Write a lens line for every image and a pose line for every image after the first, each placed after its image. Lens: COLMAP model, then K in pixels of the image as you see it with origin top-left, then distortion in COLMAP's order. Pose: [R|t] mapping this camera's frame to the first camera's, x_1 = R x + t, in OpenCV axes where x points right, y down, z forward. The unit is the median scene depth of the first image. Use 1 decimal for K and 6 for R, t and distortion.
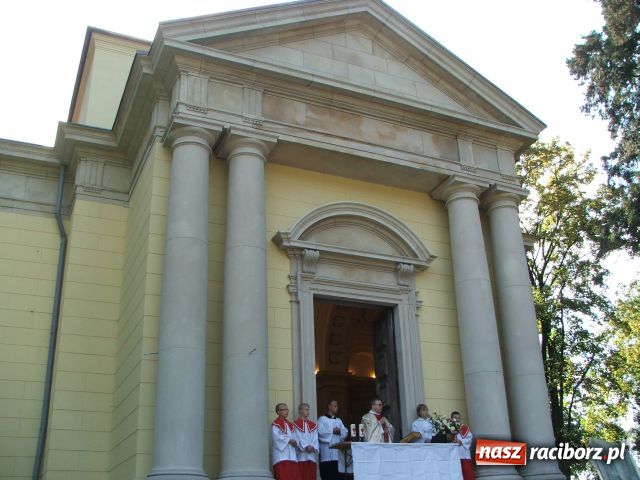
lens RADIAL K [[692.2, 0, 320.0], [0, 692.2, 240.0], [0, 0, 1]] dist [-0.168650, 0.003109]
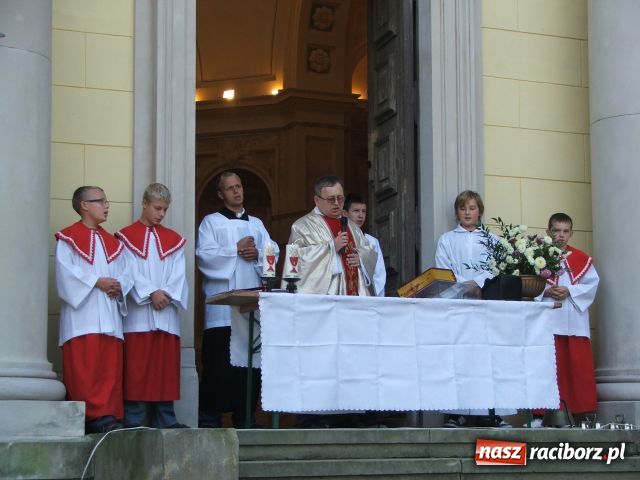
lens RADIAL K [[1359.2, 0, 320.0], [0, 1359.2, 240.0], [0, 0, 1]] dist [-0.053603, -0.073741]
pose [[0.998782, 0.032475, -0.037142, 0.099278], [-0.019762, 0.953125, 0.301930, 0.038735], [0.045206, -0.300828, 0.952606, 0.273422]]
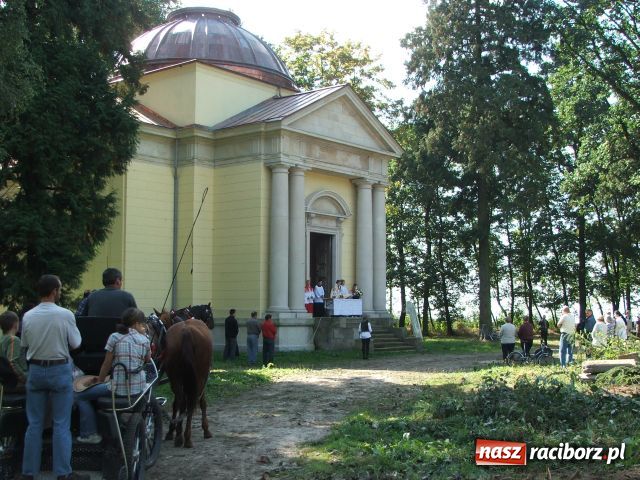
lens RADIAL K [[922.4, 0, 320.0], [0, 922.4, 240.0], [0, 0, 1]] dist [-0.549519, -0.008992]
pose [[0.894861, 0.082163, 0.438717, -1.517684], [-0.218111, 0.938060, 0.269206, -0.838851], [-0.389423, -0.336591, 0.857354, -1.916774]]
